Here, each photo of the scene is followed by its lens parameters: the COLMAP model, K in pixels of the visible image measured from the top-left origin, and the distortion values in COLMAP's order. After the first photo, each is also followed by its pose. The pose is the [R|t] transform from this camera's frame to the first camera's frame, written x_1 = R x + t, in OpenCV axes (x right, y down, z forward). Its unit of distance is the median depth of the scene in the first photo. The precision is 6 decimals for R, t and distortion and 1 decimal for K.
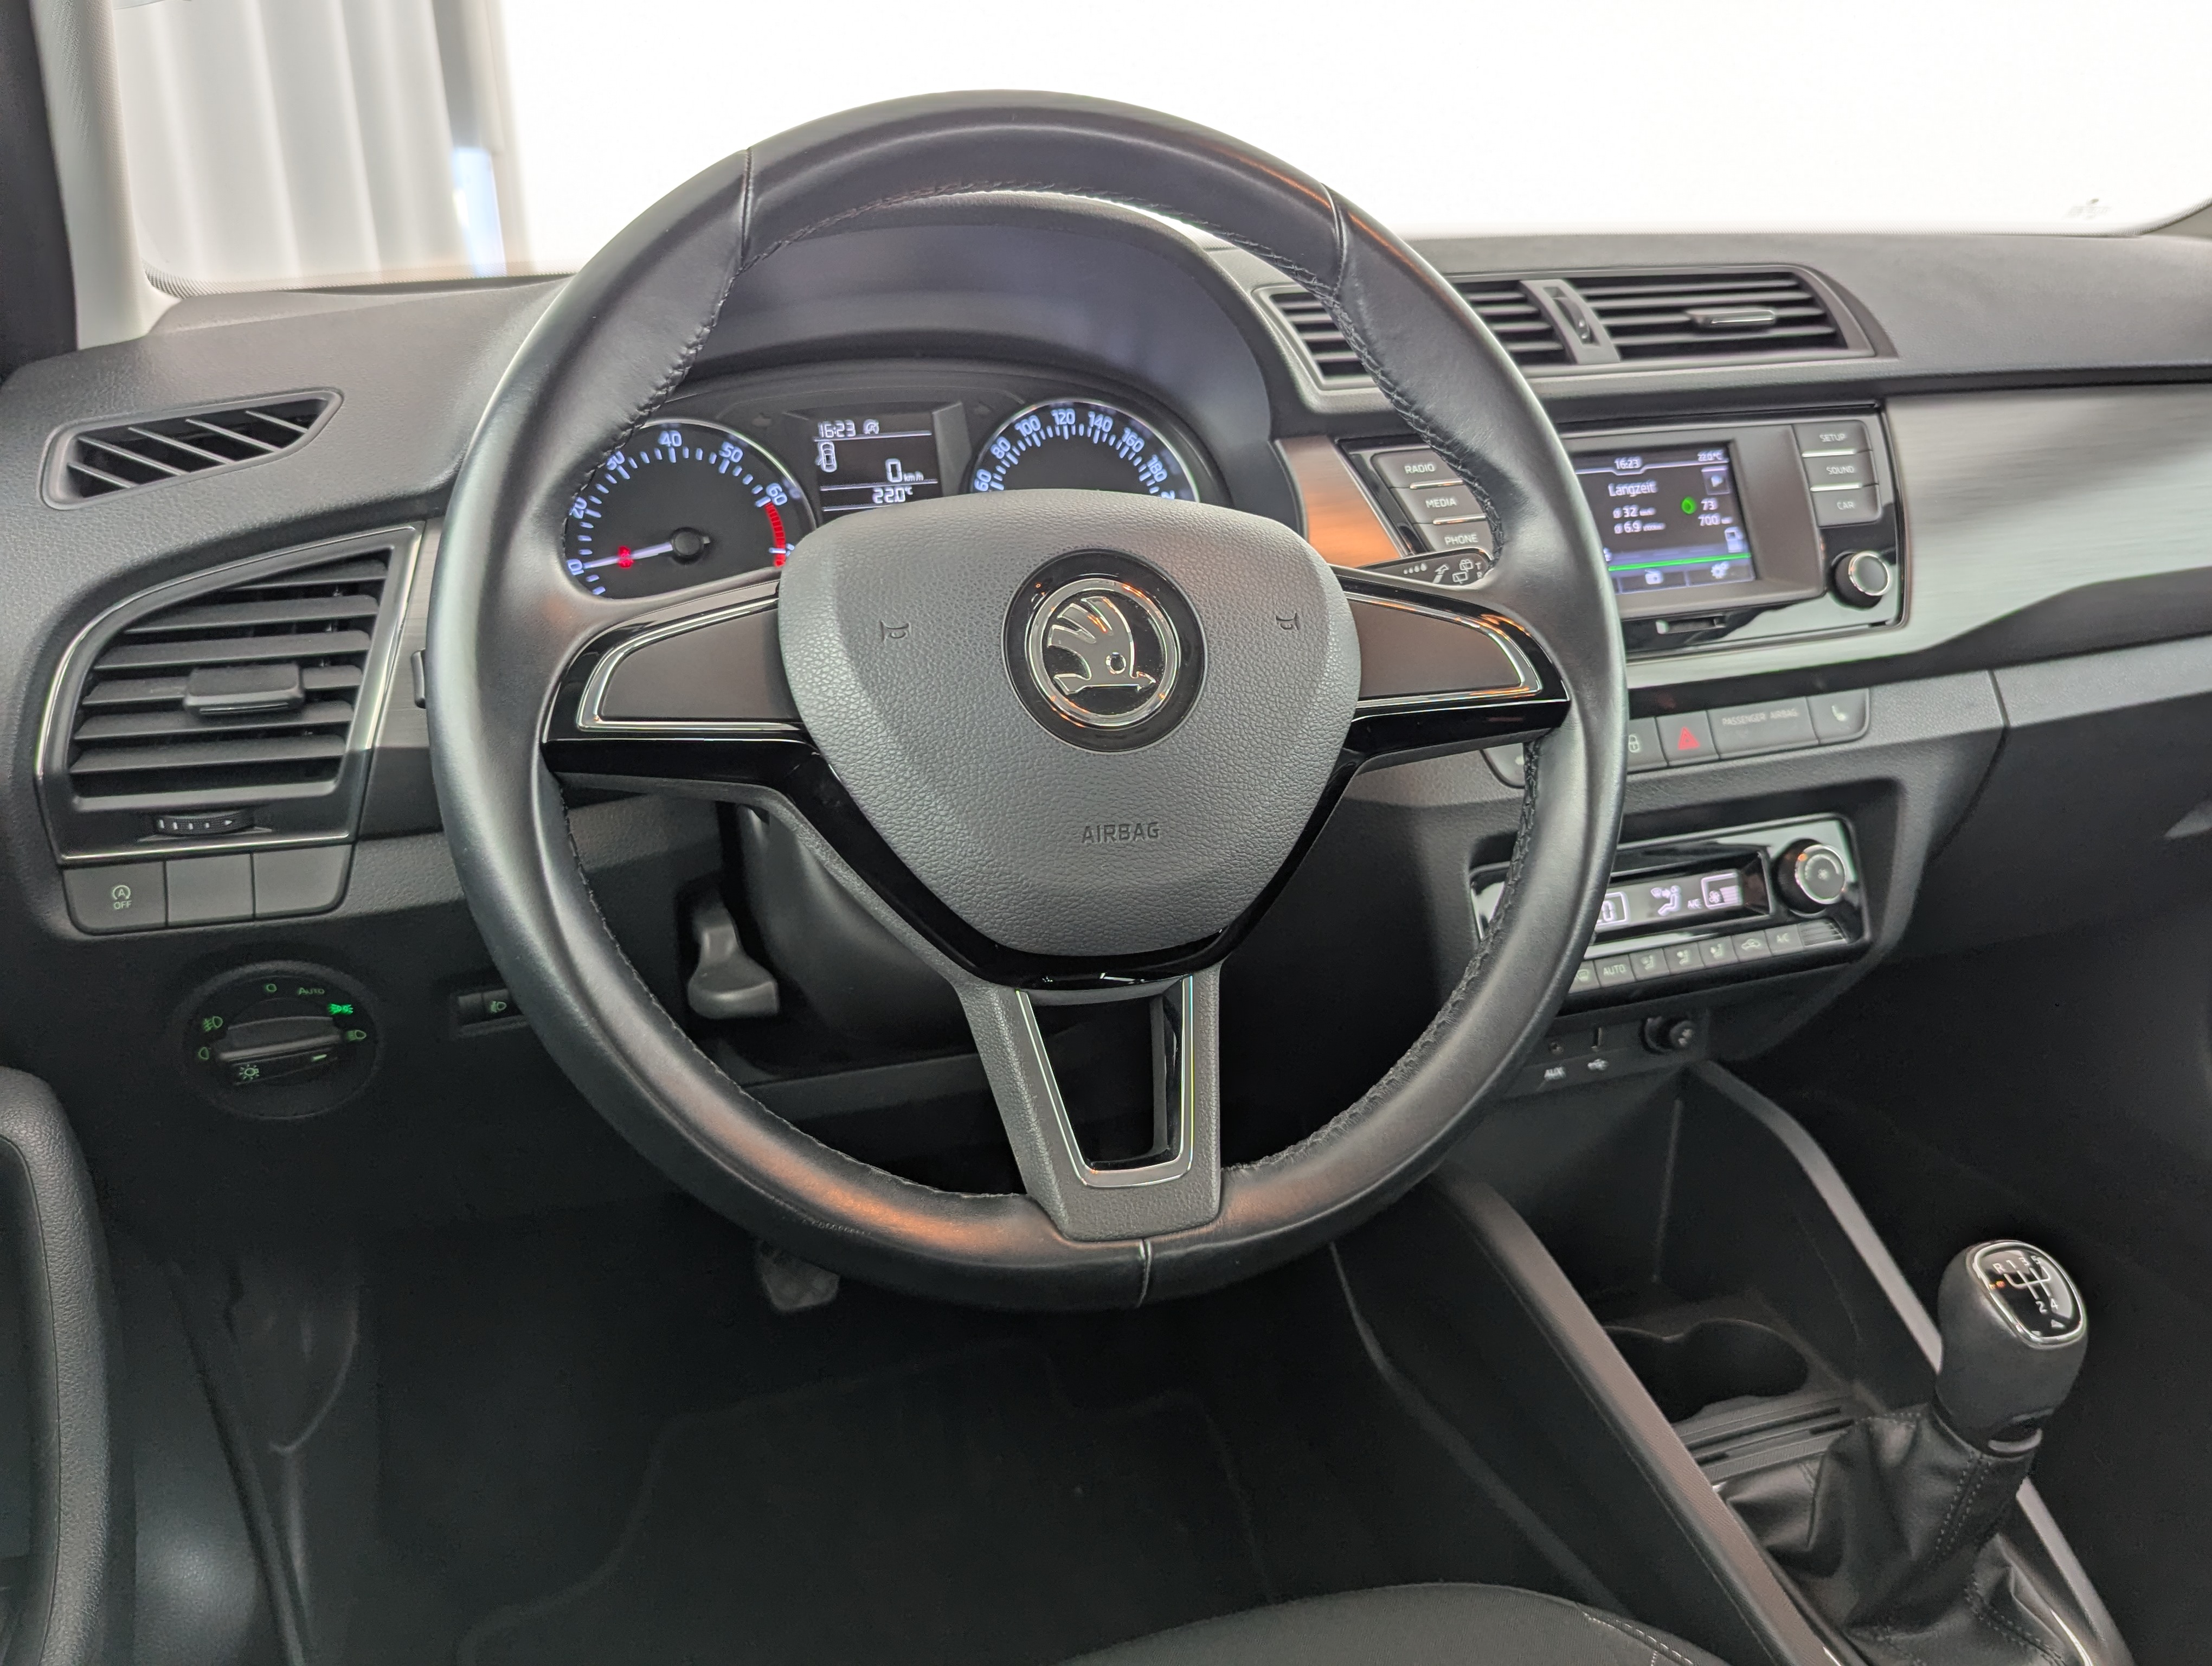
lens RADIAL K [[1680.3, 0, 1106.0], [0, 1680.3, 833.0], [0, 0, 1]] dist [0.006407, -0.003251]
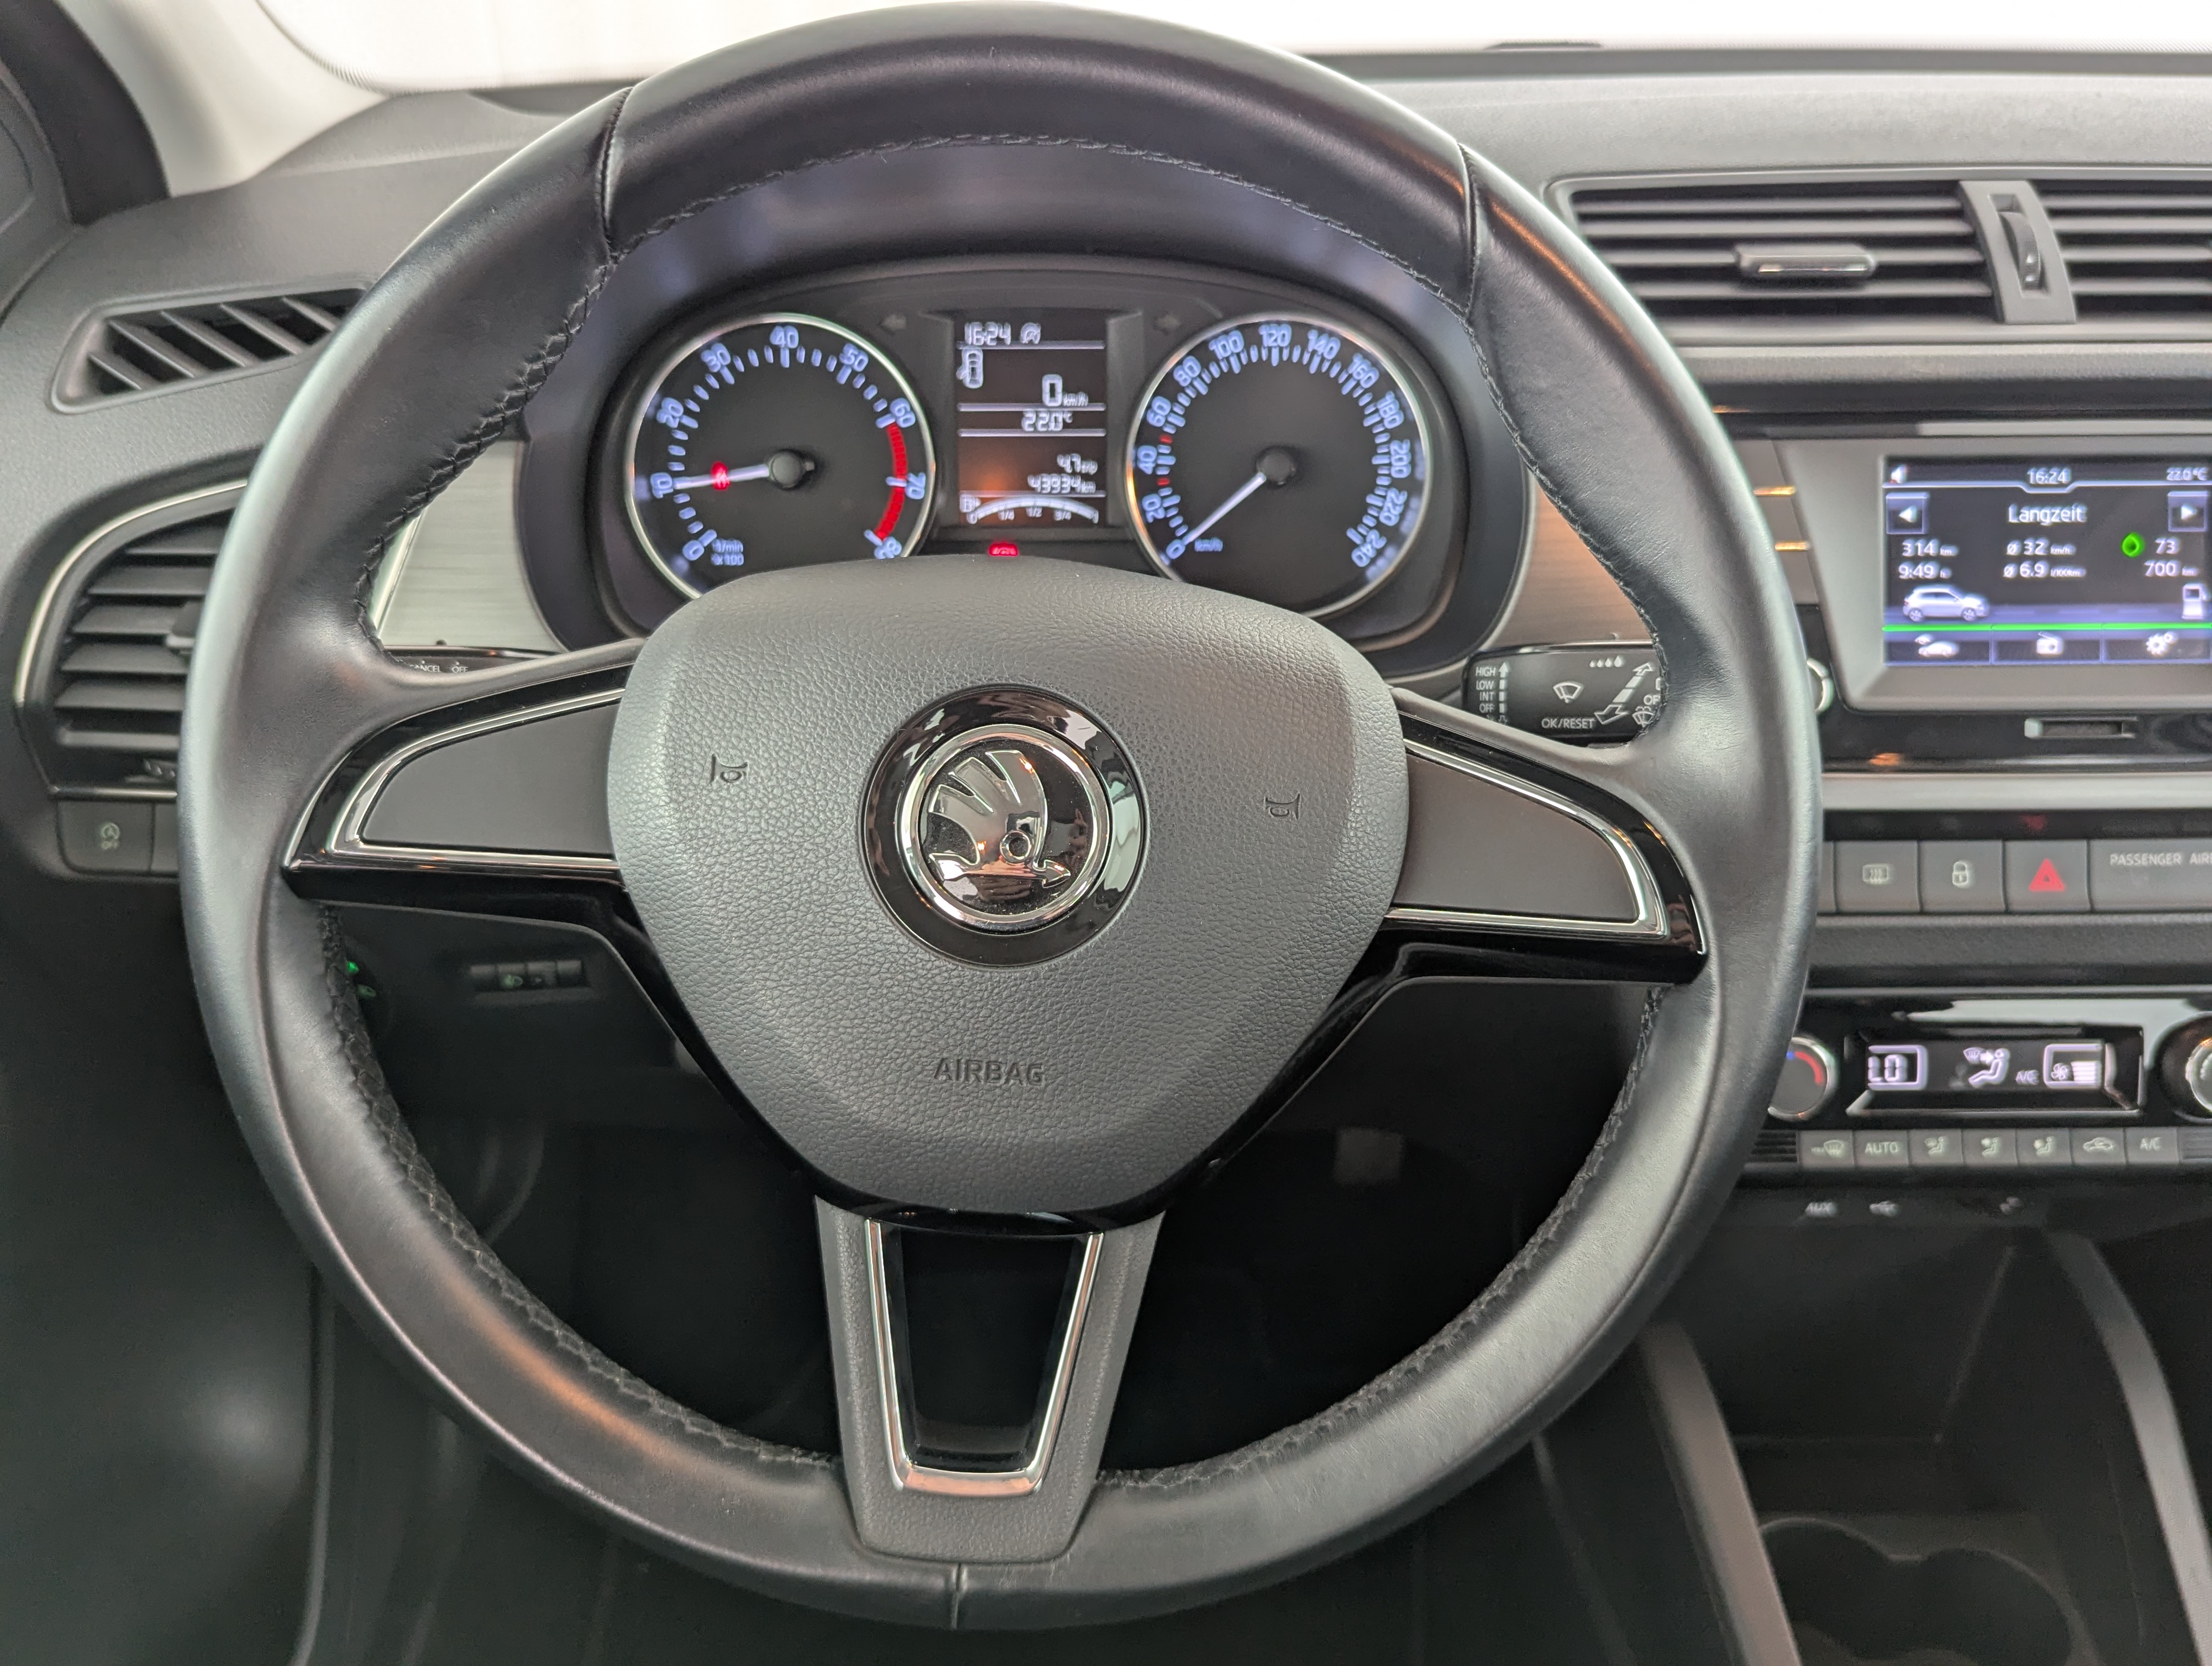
lens RADIAL K [[1718.2, 0, 1106.0], [0, 1718.2, 833.0], [0, 0, 1]] dist [0.005484, -0.004870]
pose [[0.949948, 0.168614, -0.263000, 0.153230], [-0.124109, 0.976243, 0.177612, -0.156366], [0.286700, -0.136081, 0.948307, 0.186059]]
